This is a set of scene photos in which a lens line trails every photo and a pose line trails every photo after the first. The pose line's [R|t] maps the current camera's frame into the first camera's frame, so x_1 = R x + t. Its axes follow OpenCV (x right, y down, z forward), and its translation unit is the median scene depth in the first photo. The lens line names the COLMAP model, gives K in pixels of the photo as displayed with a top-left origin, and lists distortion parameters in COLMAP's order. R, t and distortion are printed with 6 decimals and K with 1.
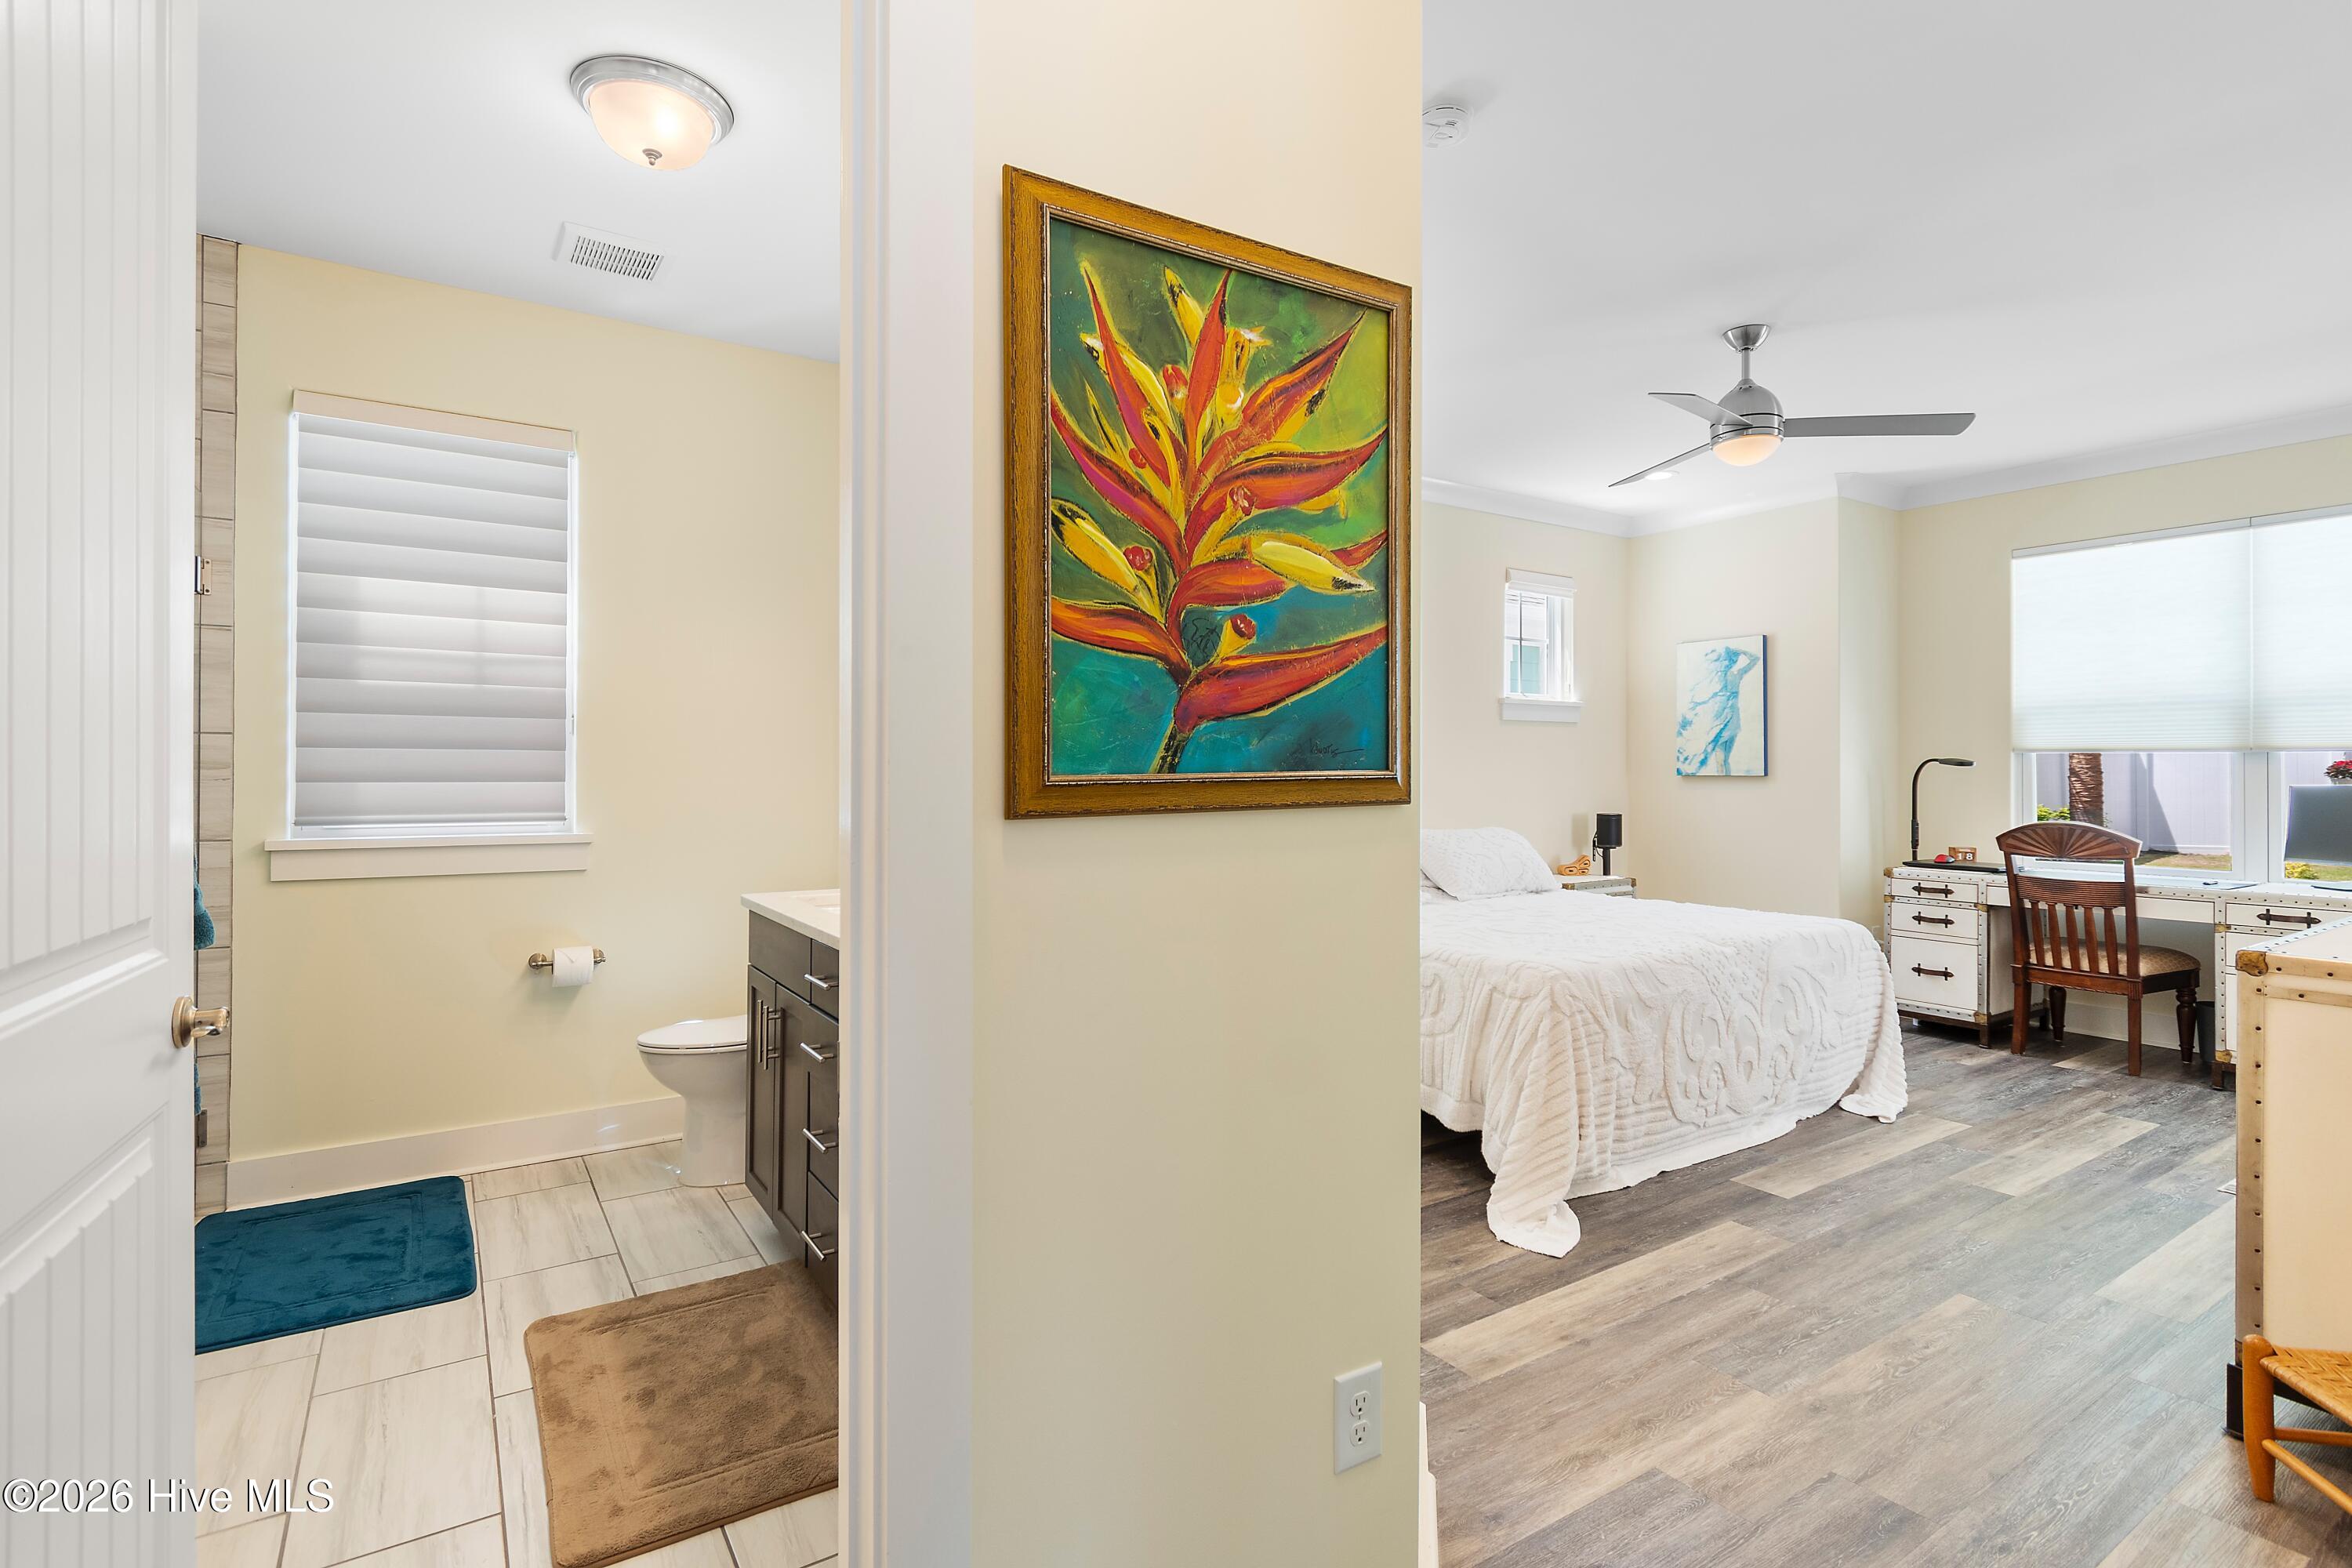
lens RADIAL K [[1091.8, 0, 1178.1], [0, 1091.8, 765.5], [0, 0, 1]] dist [0.004572, -0.007509]
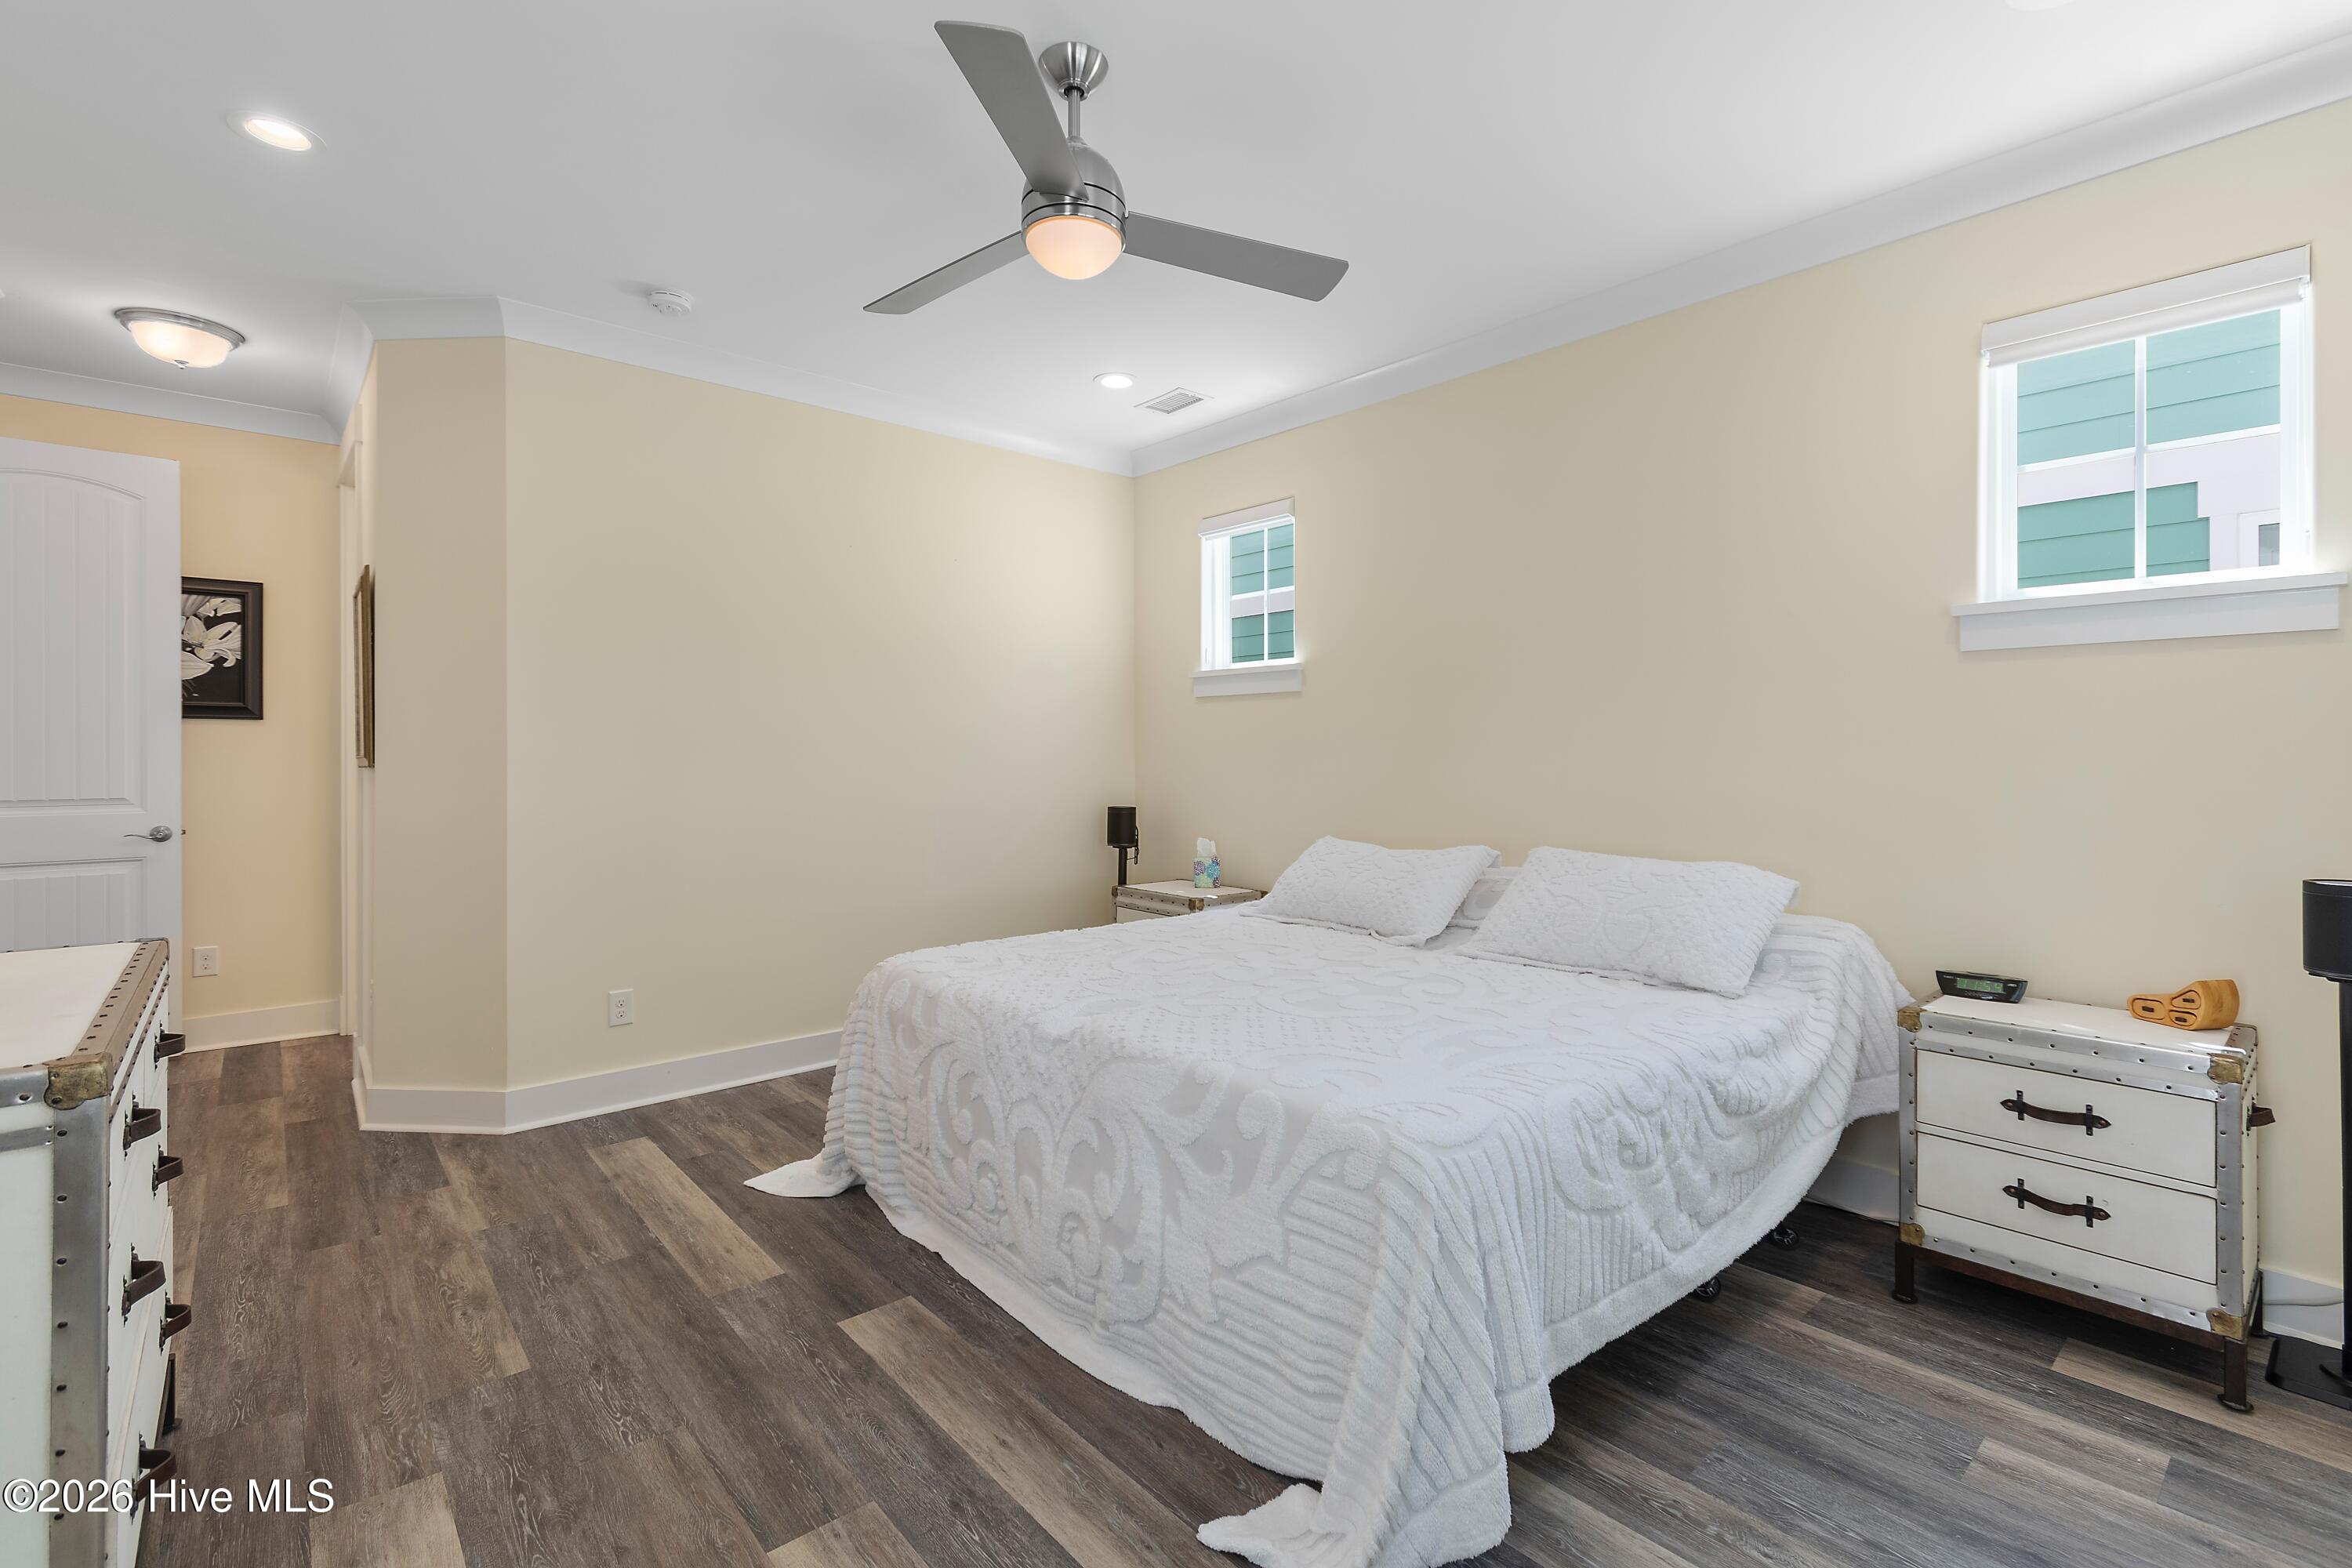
lens RADIAL K [[1025.8, 0, 1184.9], [0, 1025.8, 784.4], [0, 0, 1]] dist [-0.007059, -0.000178]
pose [[0.169241, 0.034602, -0.984967, 1.218814], [-0.000667, 0.999387, 0.034994, -0.003470], [0.985575, -0.005265, 0.169160, 1.060287]]
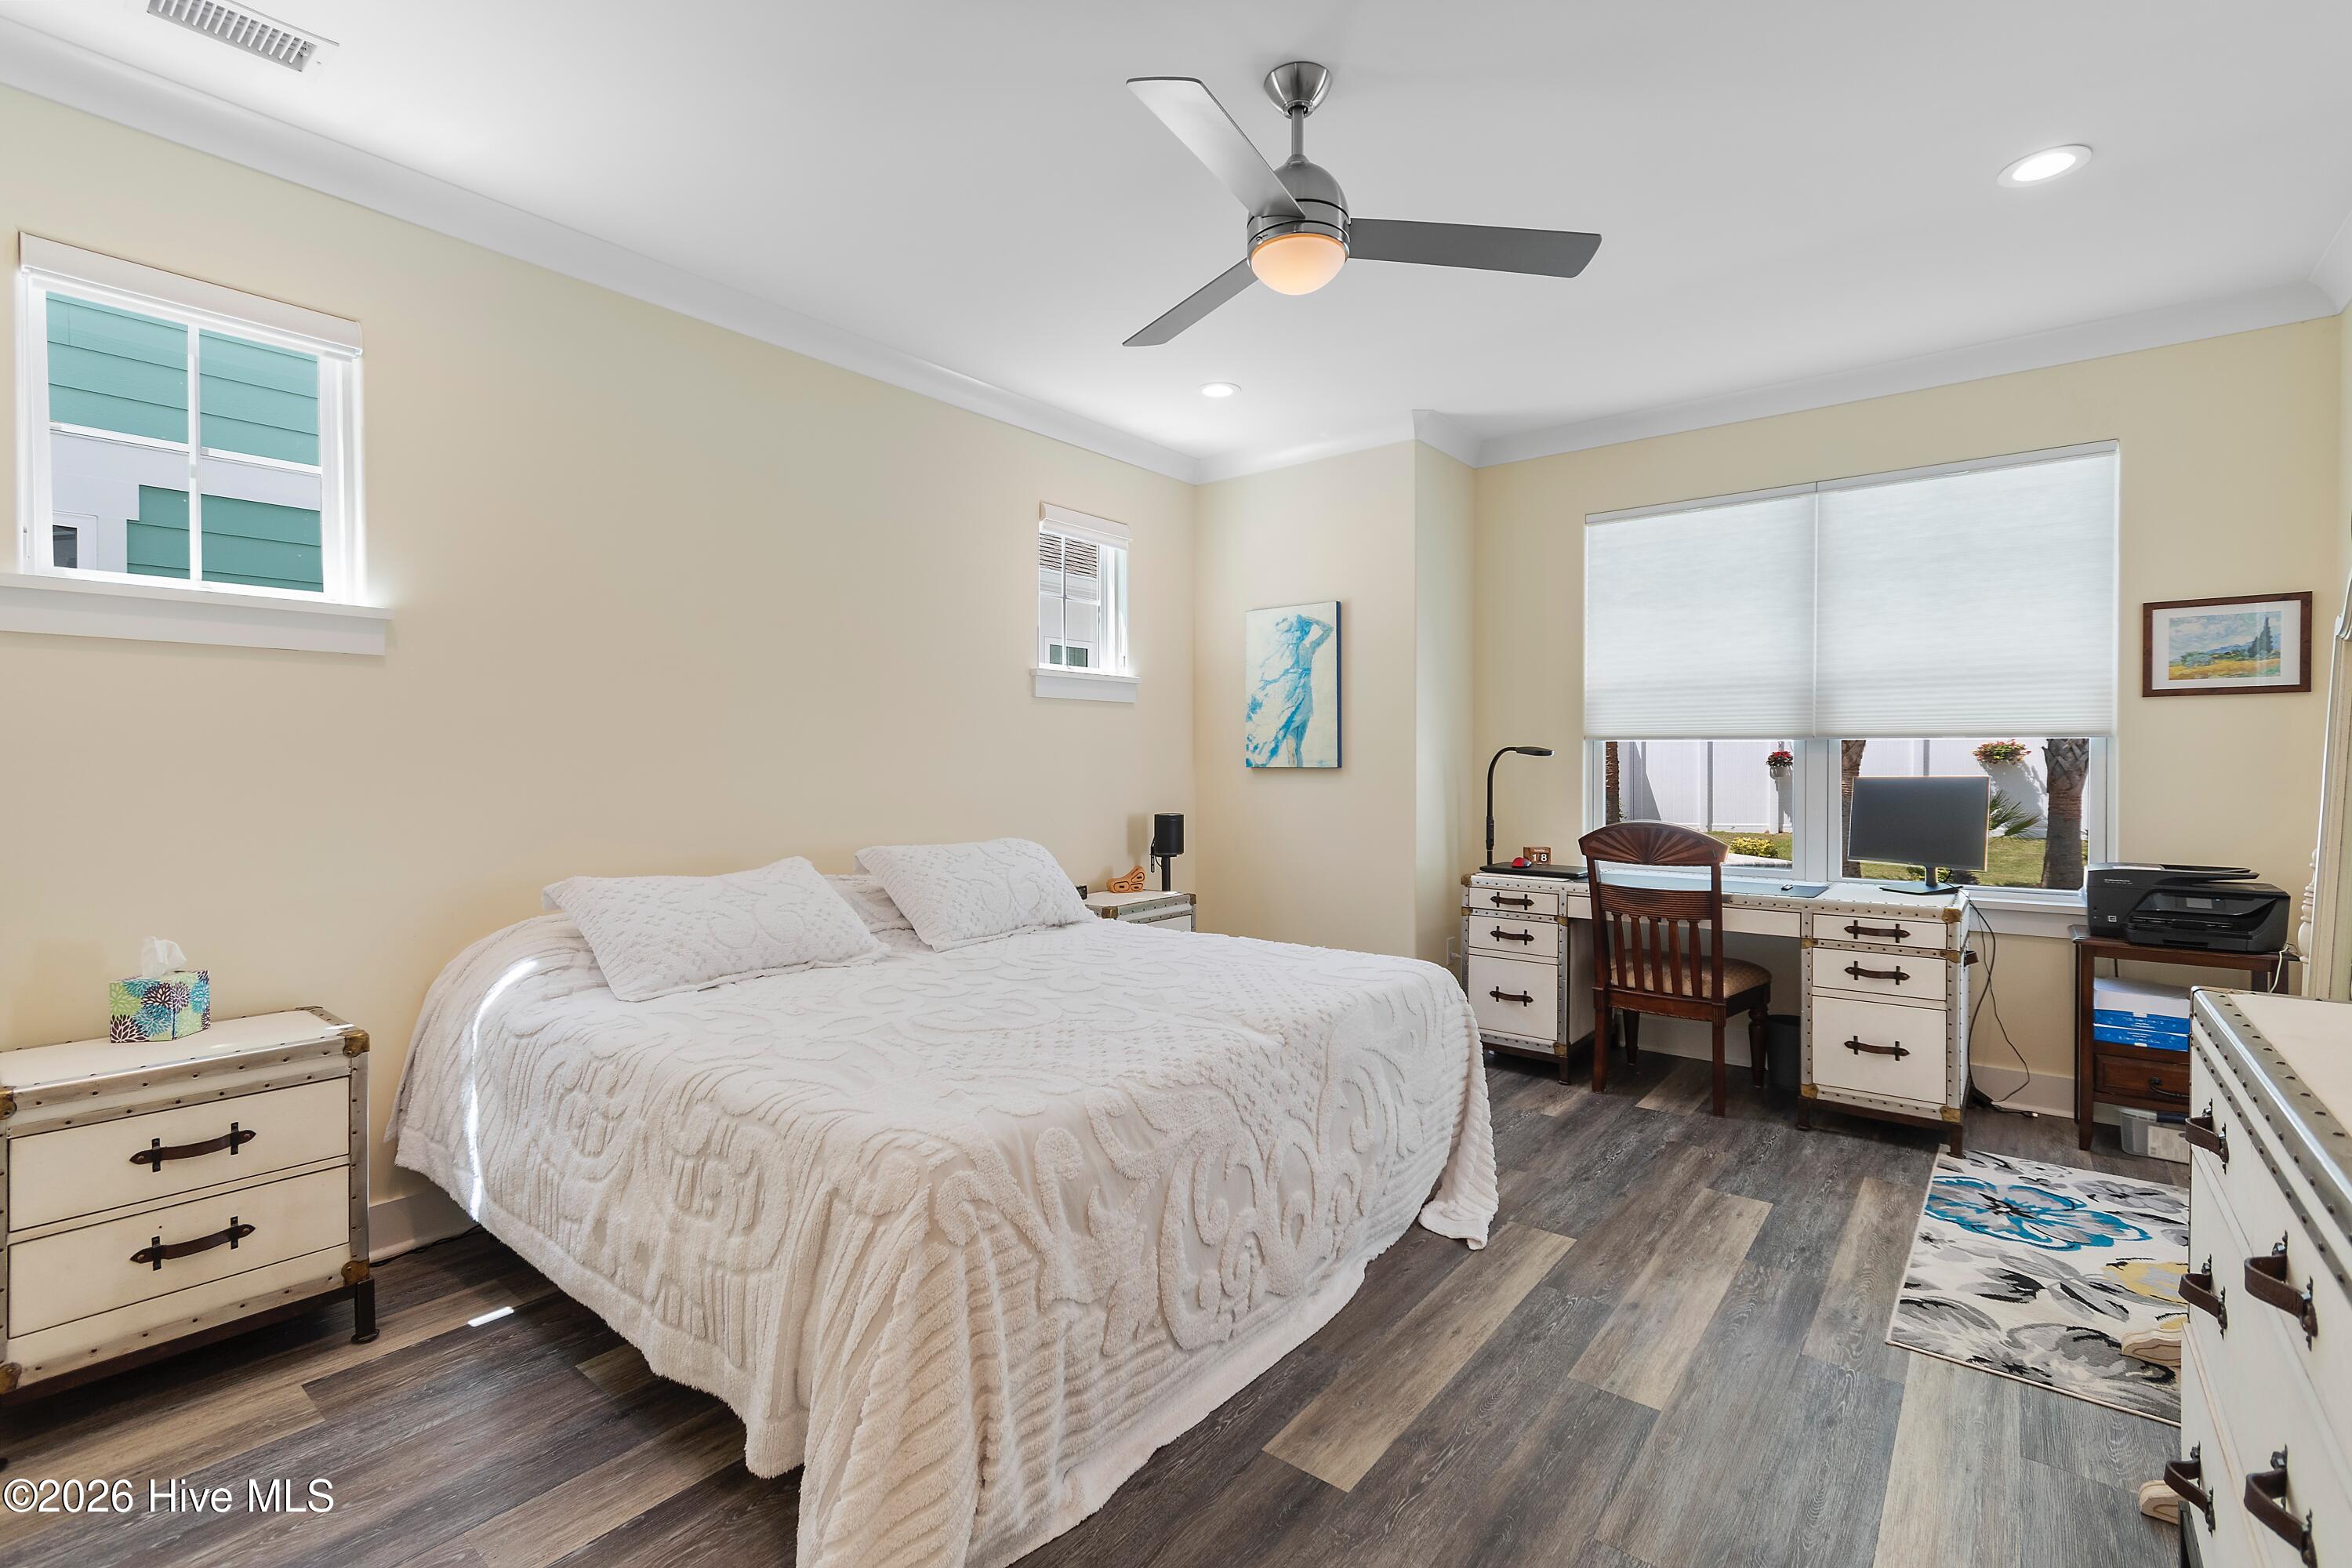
lens RADIAL K [[1039.7, 0, 1176.5], [0, 1039.7, 777.8], [0, 0, 1]] dist [0.000778, -0.000054]
pose [[0.947659, -0.008251, 0.319177, 0.280083], [0.001790, 0.999788, 0.020529, 0.001367], [-0.319278, -0.018883, 0.947473, 0.480421]]
